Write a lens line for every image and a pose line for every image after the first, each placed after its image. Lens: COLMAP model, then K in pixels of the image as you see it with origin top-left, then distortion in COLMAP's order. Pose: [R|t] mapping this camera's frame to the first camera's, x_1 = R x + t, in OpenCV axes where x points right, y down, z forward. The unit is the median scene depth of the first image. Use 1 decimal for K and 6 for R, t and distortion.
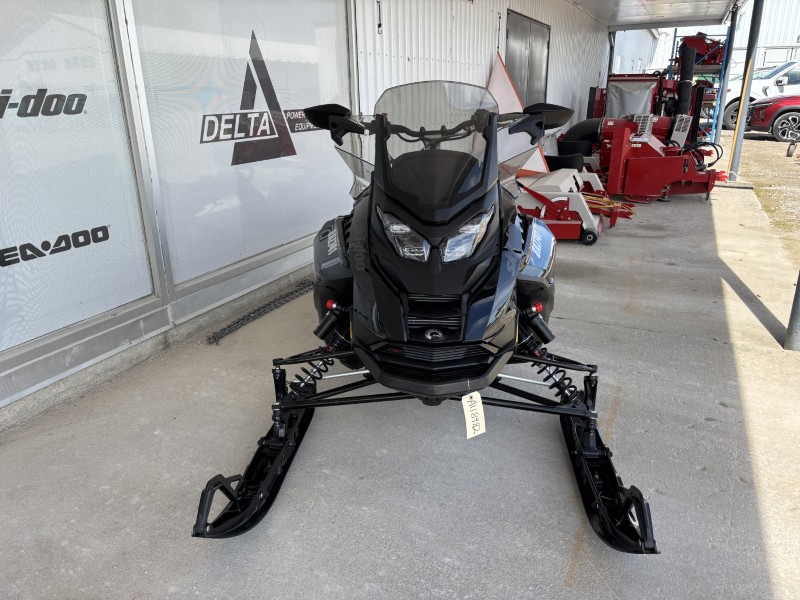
lens RADIAL K [[603.9, 0, 391.1], [0, 603.9, 300.6], [0, 0, 1]] dist [0.036241, -0.043382]
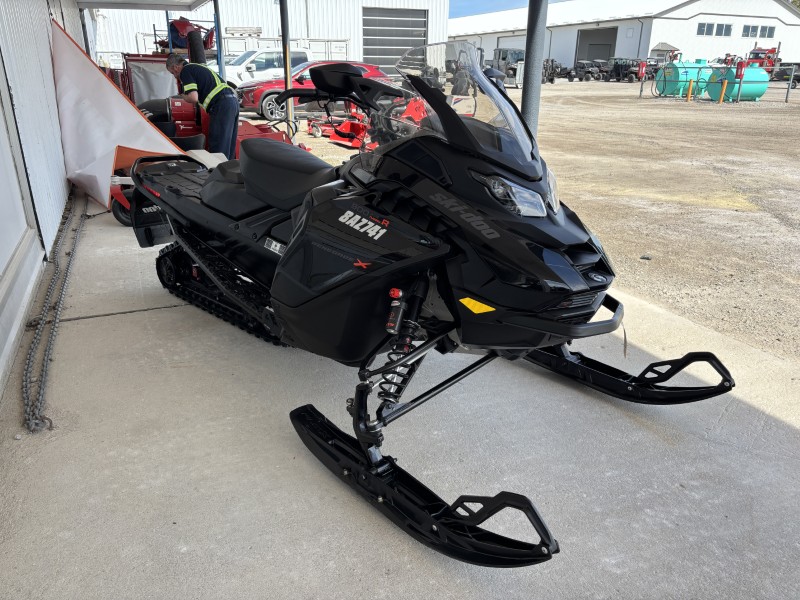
lens RADIAL K [[603.9, 0, 391.1], [0, 603.9, 300.6], [0, 0, 1]] dist [0.036241, -0.043382]
pose [[0.670101, -0.239520, 0.702563, -0.439193], [0.224228, 0.967607, 0.116011, -0.052565], [-0.707592, 0.079795, 0.702102, 0.235016]]
